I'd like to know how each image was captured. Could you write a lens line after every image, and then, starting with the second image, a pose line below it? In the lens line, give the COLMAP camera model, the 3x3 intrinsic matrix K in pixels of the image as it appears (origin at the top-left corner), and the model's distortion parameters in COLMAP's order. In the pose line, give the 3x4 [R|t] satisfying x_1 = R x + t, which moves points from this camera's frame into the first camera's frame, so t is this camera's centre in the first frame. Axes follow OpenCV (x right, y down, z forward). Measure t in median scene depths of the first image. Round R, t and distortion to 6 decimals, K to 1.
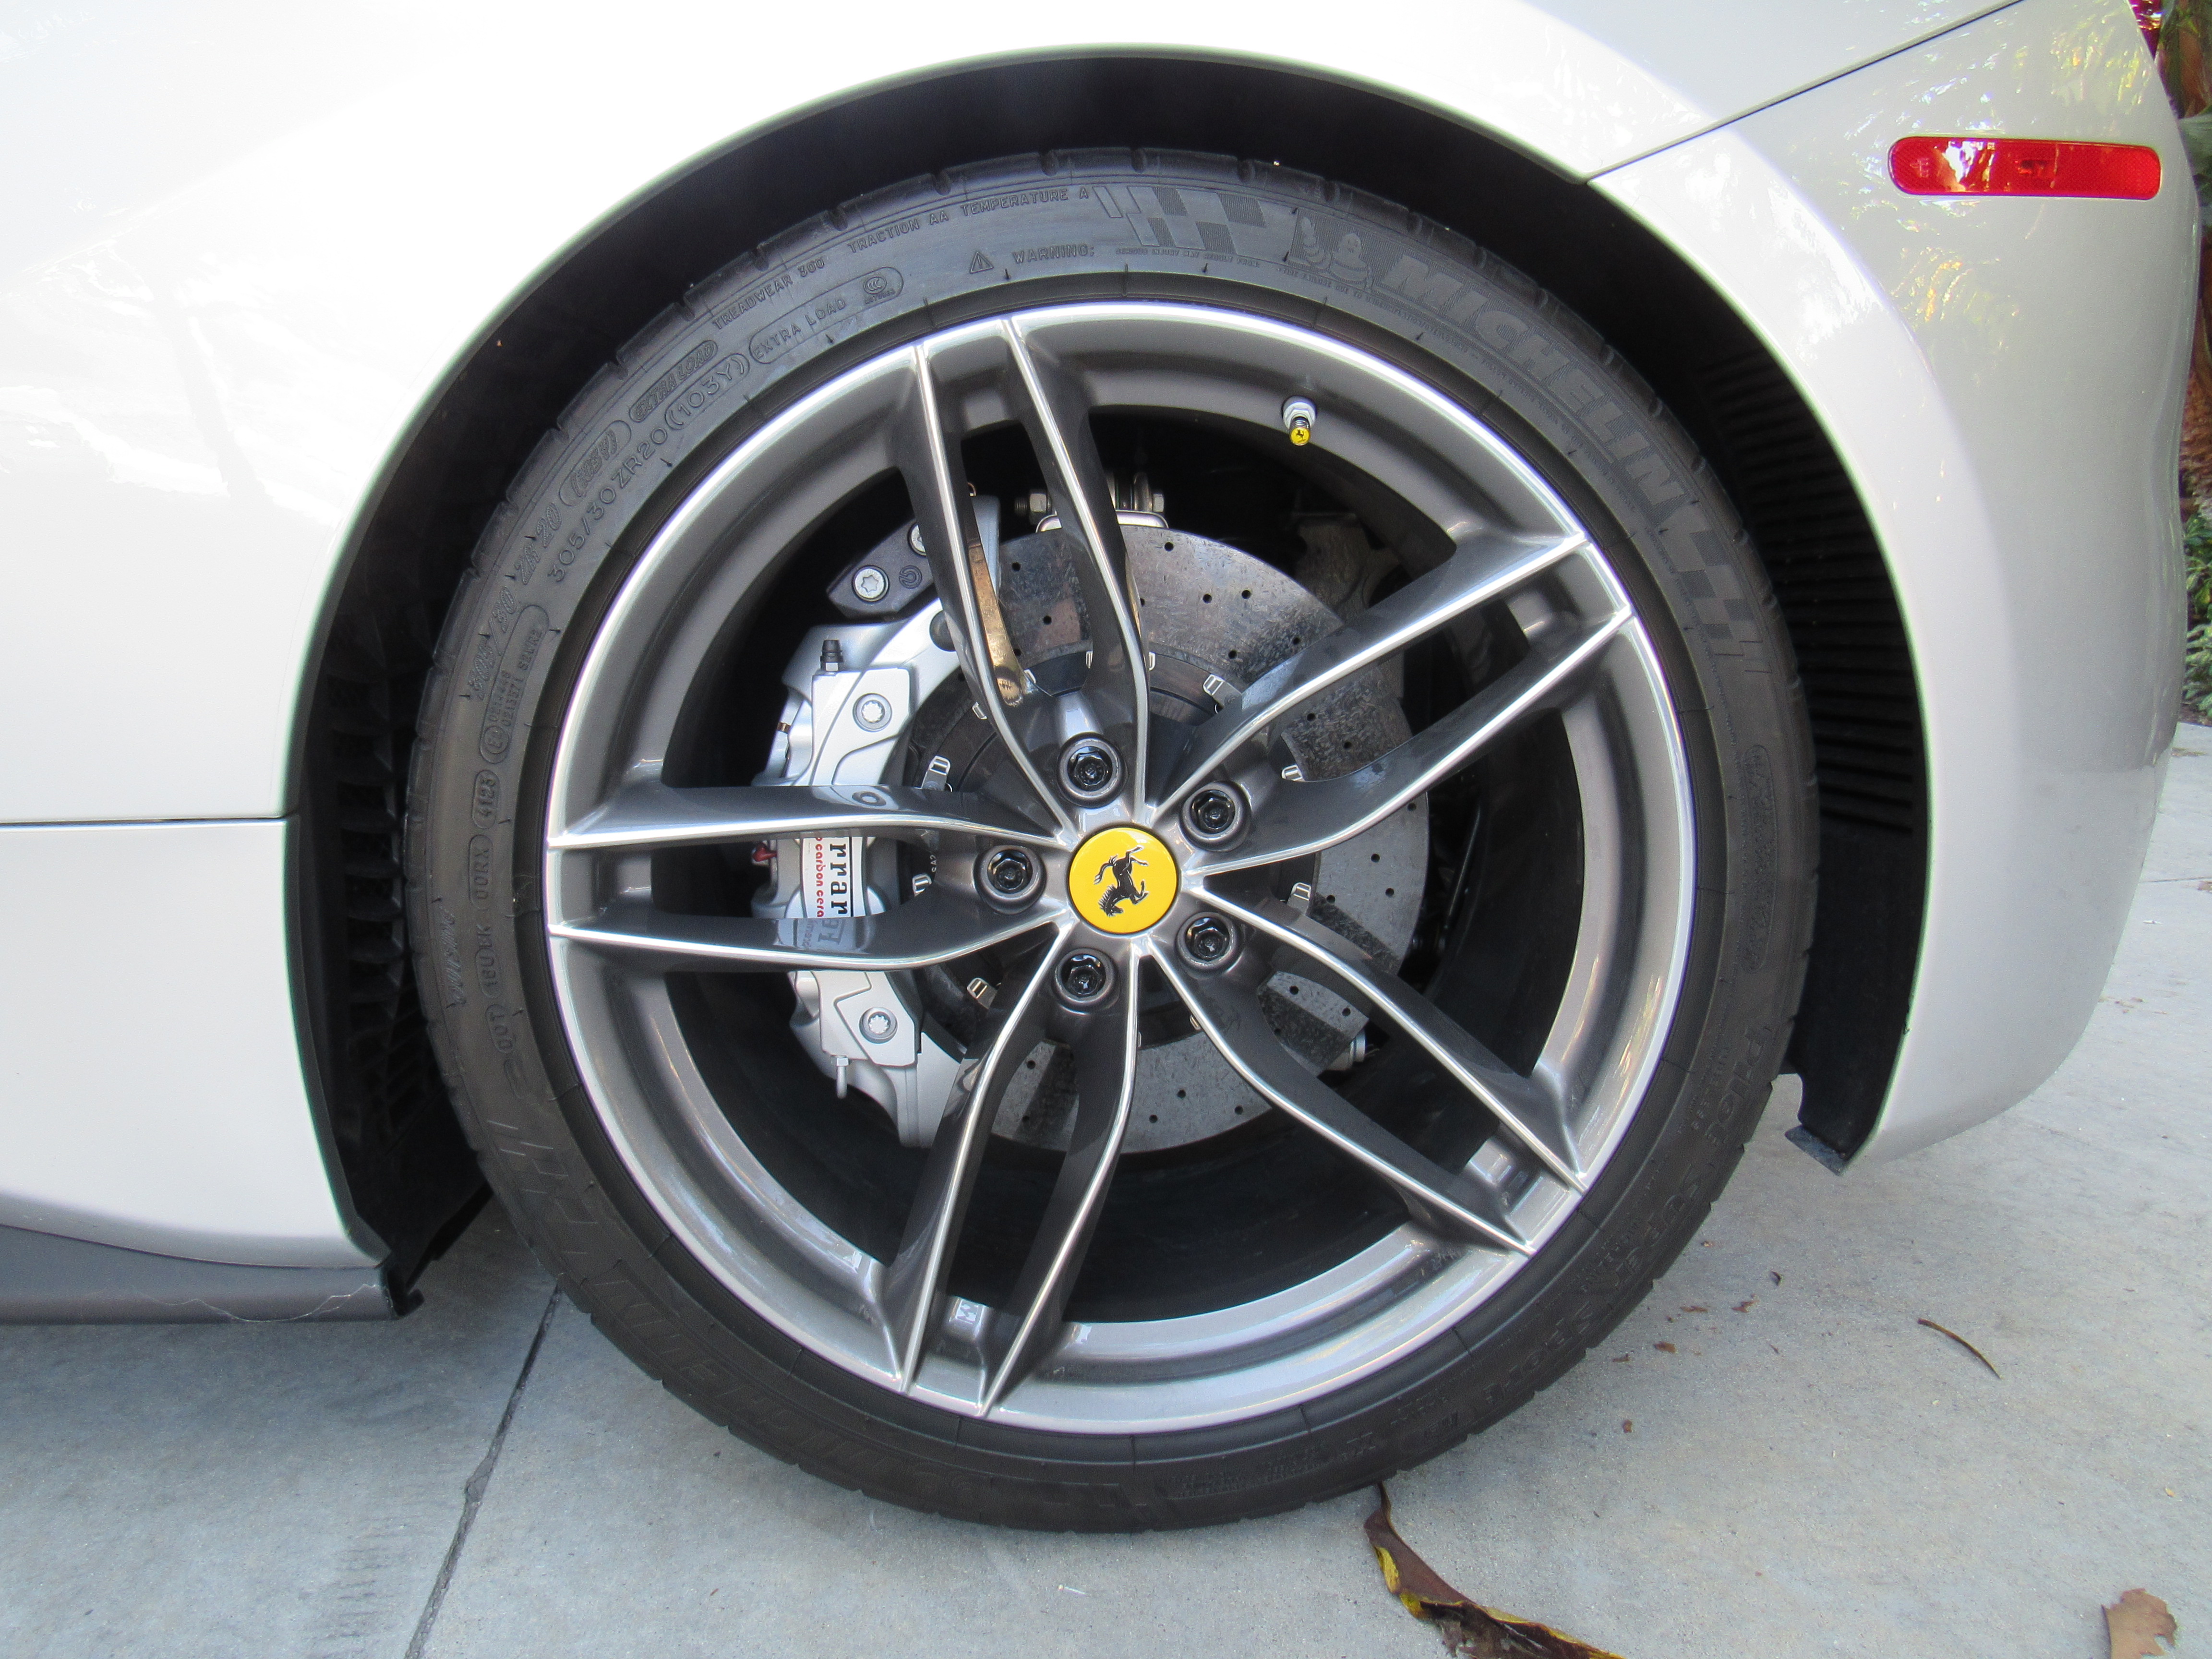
lens RADIAL K [[1612.2, 0, 1106.0], [0, 1612.2, 829.5], [0, 0, 1]] dist [-0.047291, 0.047844]
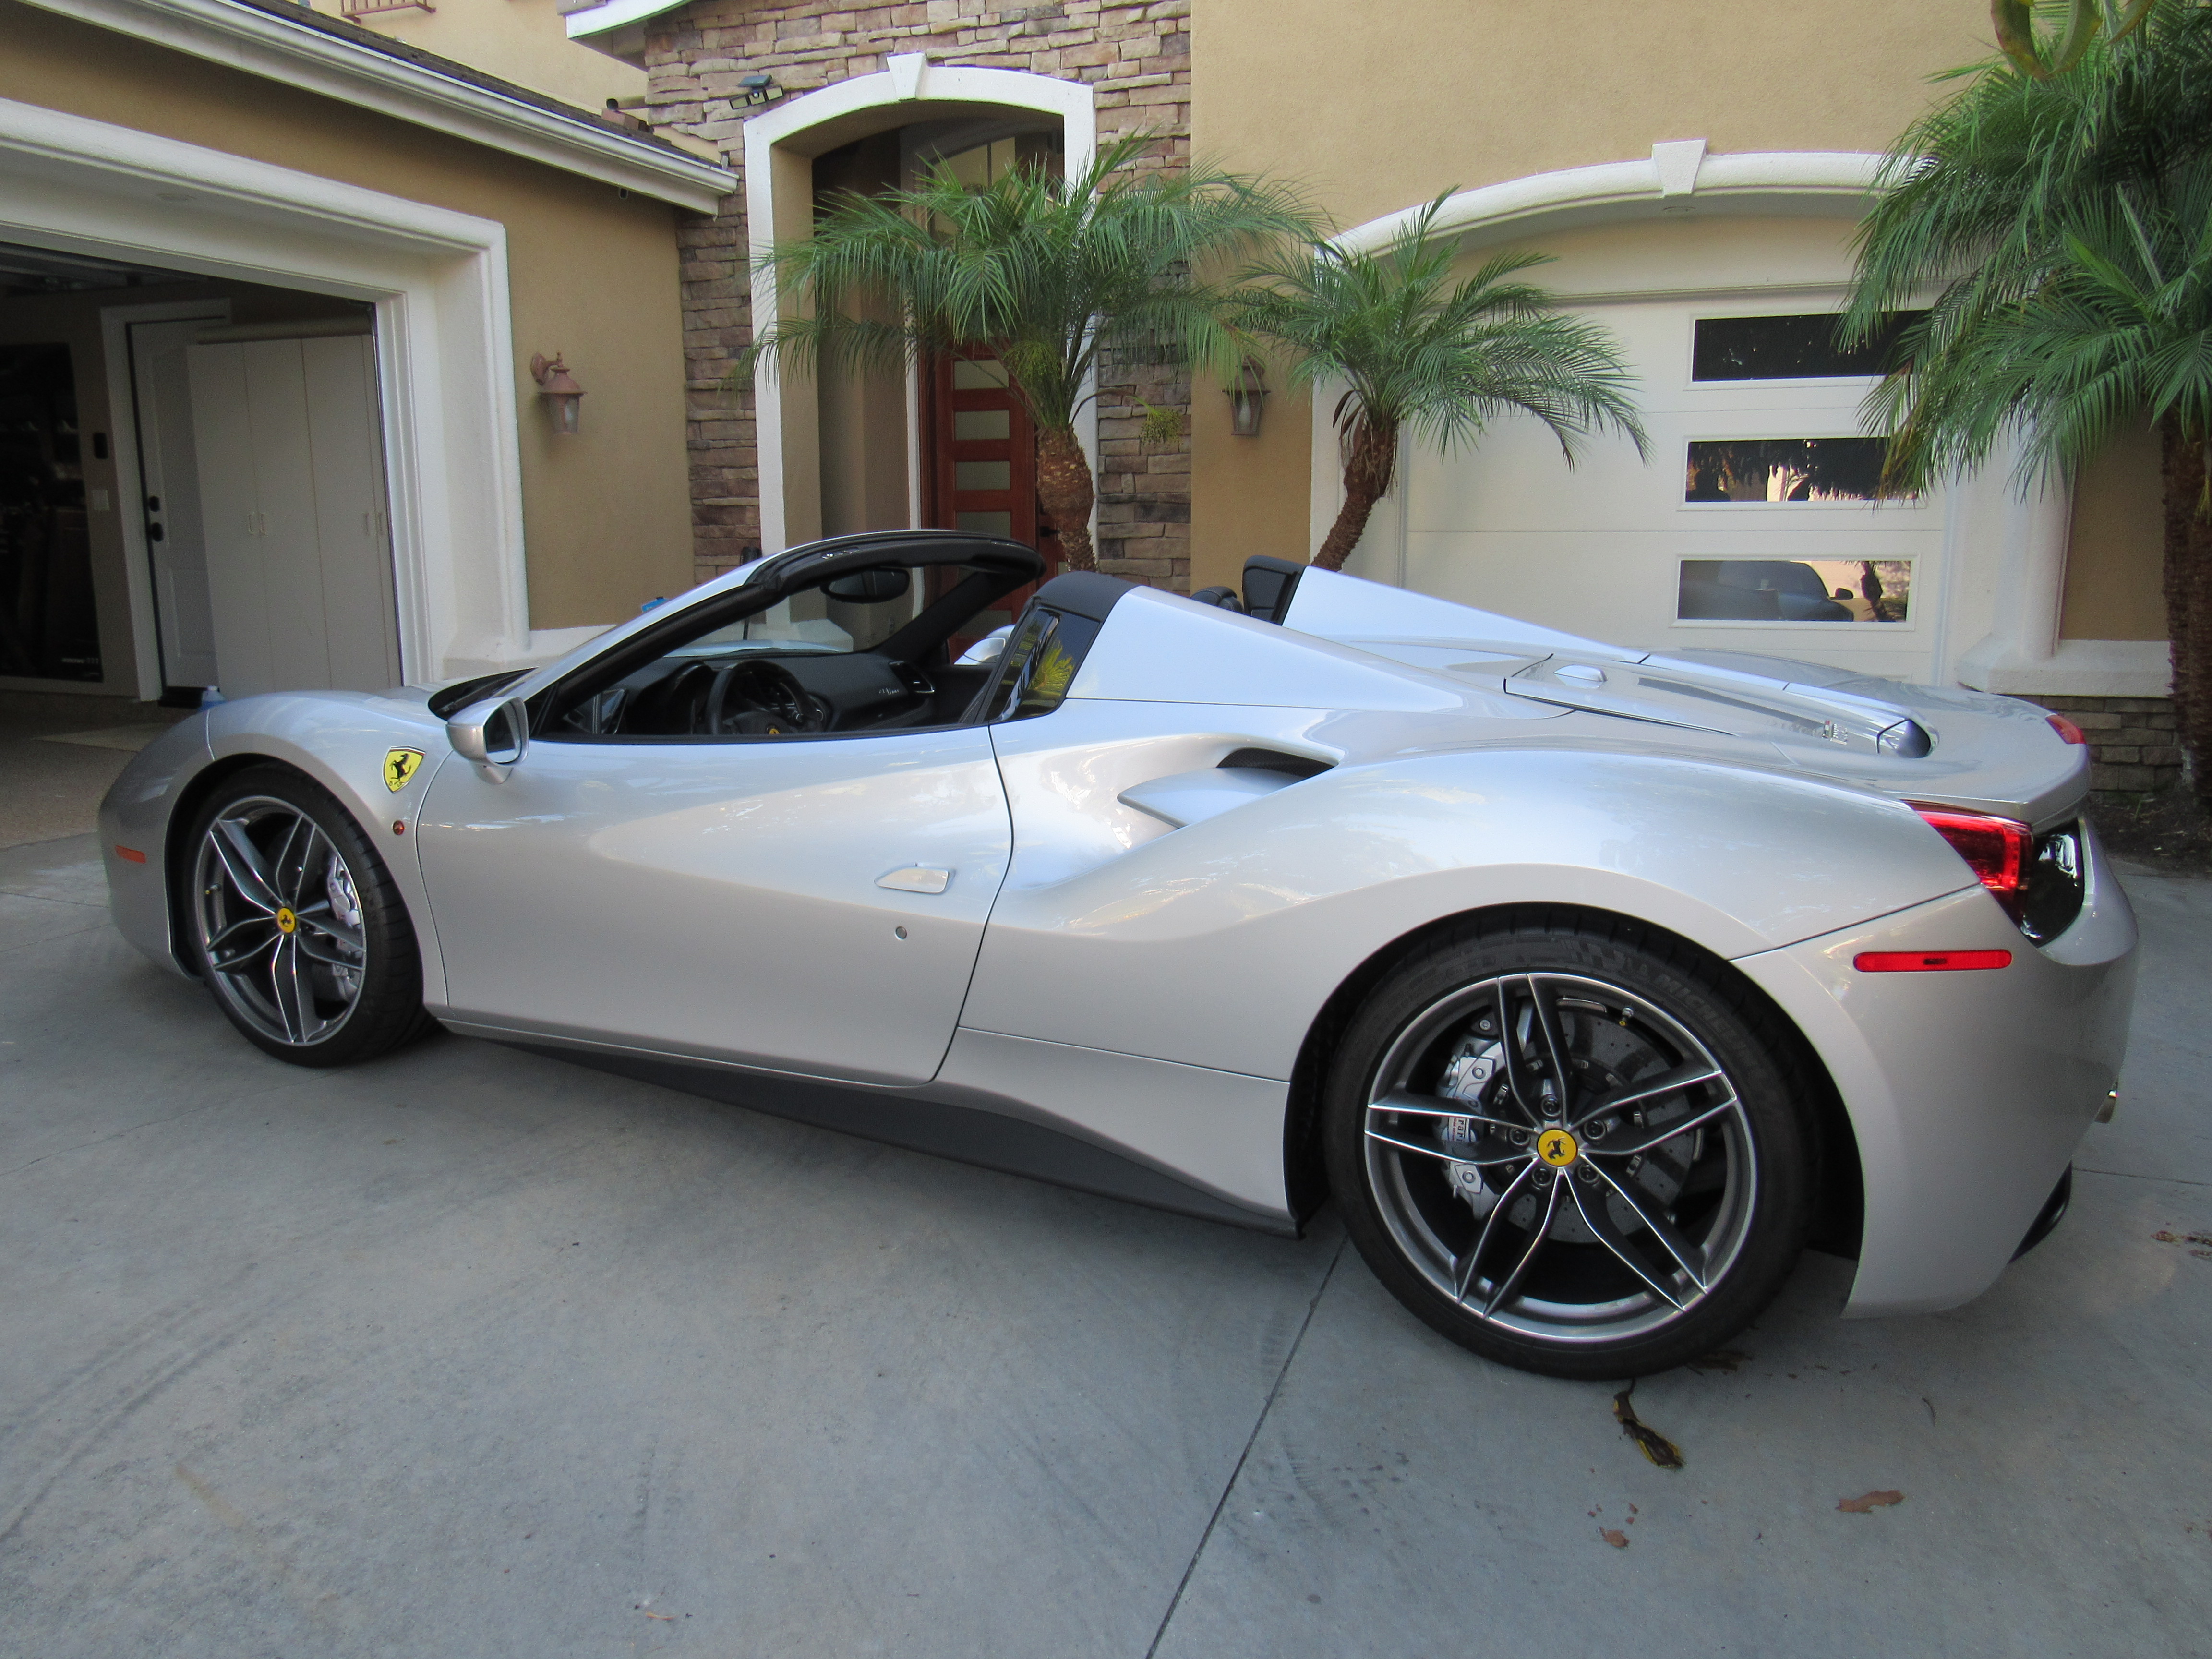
lens RADIAL K [[1644.9, 0, 1143.6], [0, 1644.9, 832.0], [0, 0, 1]] dist [-0.006238, -0.010241]
pose [[0.893485, 0.123626, -0.431741, 0.547993], [-0.114204, 0.992307, 0.047797, -0.583275], [0.434329, 0.006601, 0.900730, -1.962602]]
